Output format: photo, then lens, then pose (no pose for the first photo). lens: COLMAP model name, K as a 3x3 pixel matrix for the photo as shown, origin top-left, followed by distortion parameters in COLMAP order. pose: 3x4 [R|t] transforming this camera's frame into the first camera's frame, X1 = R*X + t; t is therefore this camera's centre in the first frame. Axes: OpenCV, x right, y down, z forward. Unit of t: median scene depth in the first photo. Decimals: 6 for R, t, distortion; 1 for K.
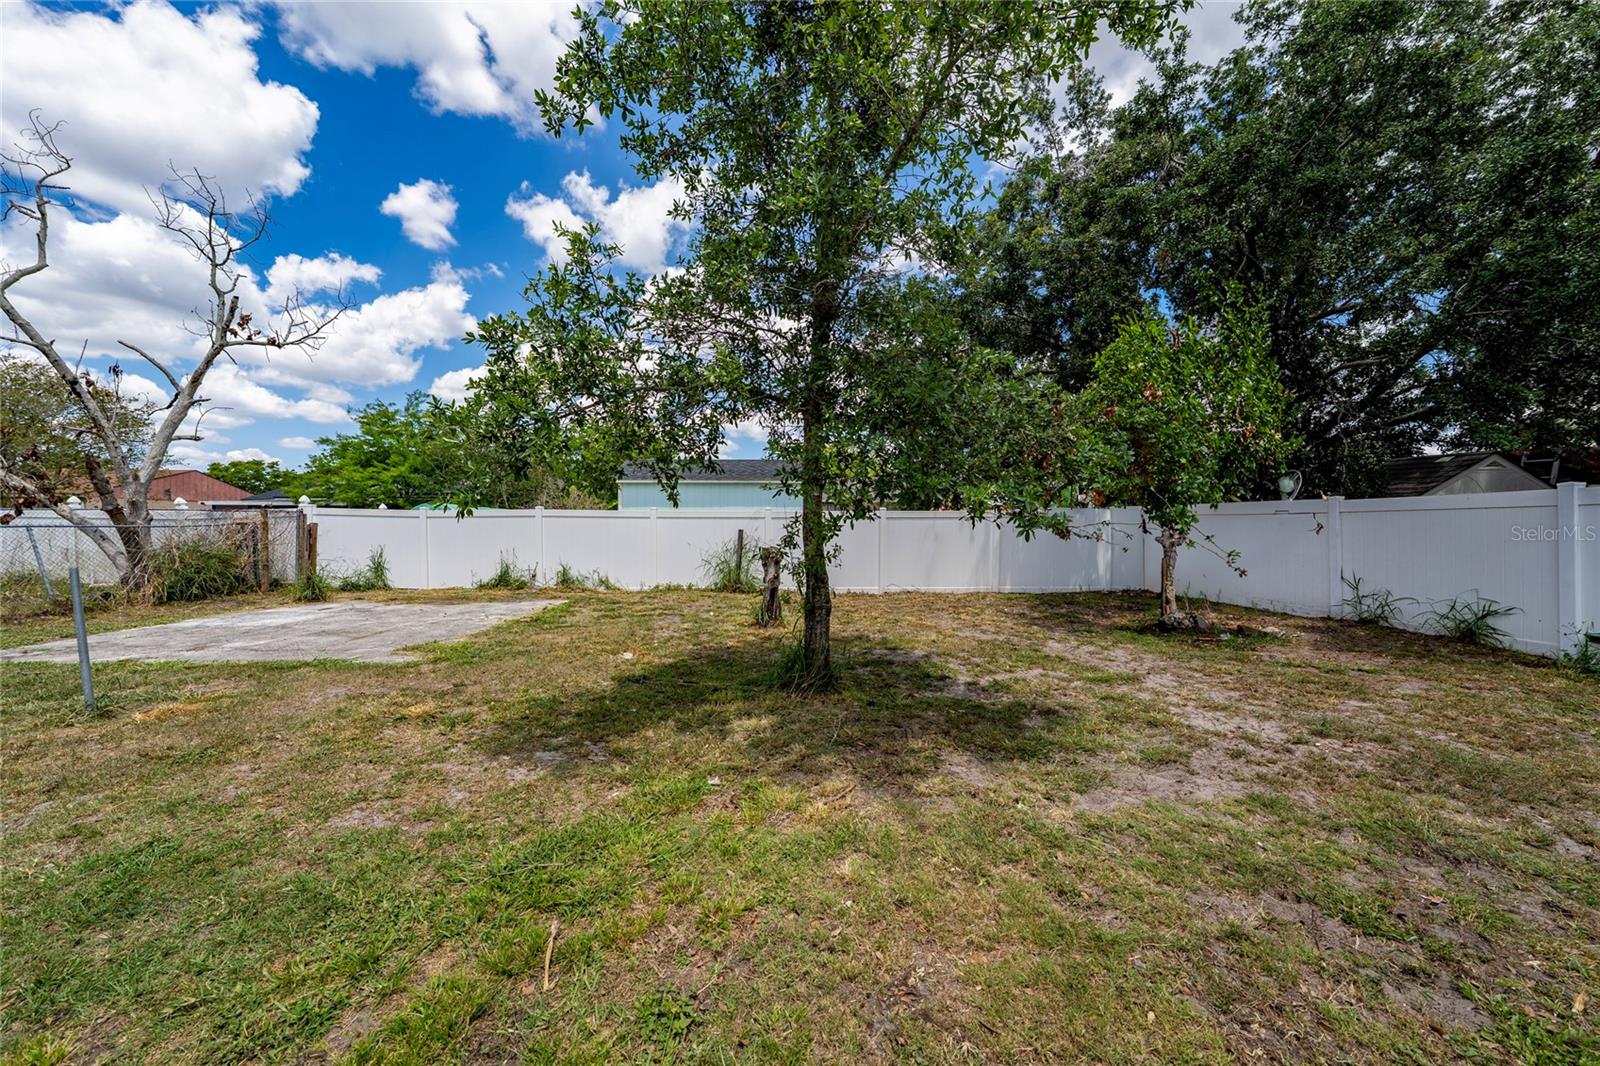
lens RADIAL K [[556.0, 0, 800.0], [0, 556.0, 533.0], [0, 0, 1]] dist [0.008749, 0.000026]
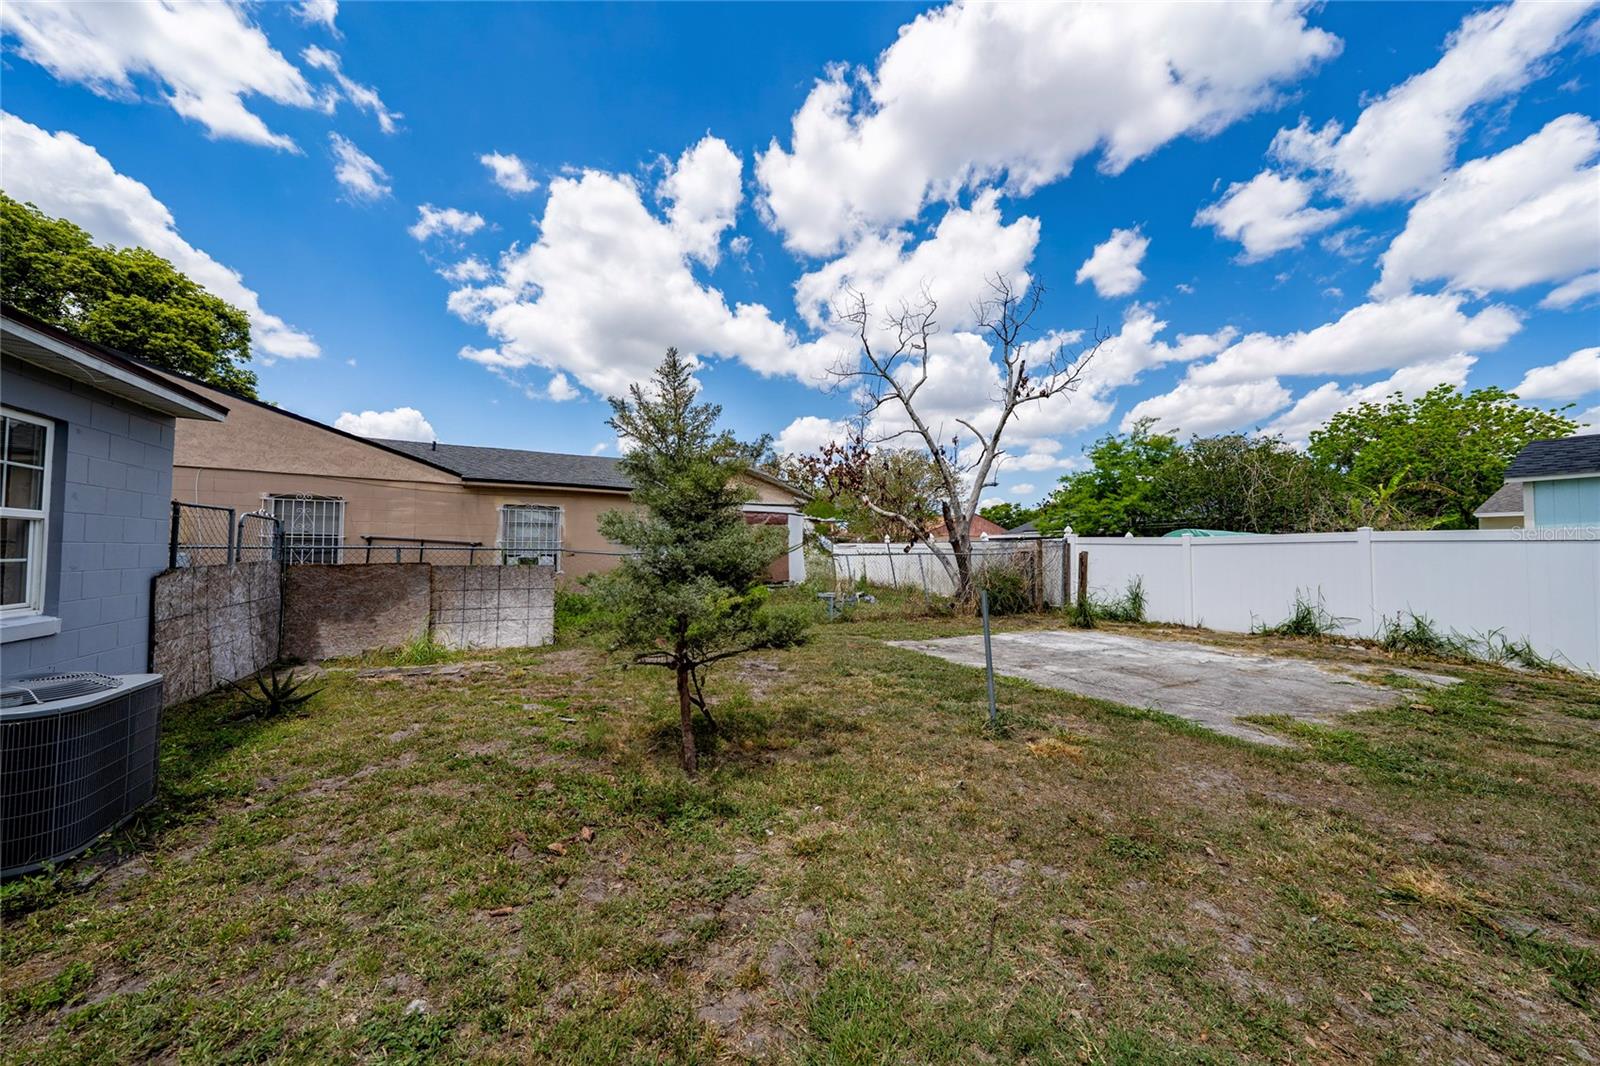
lens RADIAL K [[551.5, 0, 807.2], [0, 551.5, 528.6], [0, 0, 1]] dist [-0.001402, 0.000028]
pose [[0.454574, -0.037004, -0.889940, -0.171564], [-0.017972, 0.998552, -0.050700, 0.000413], [0.890527, 0.039041, 0.453251, 0.071033]]
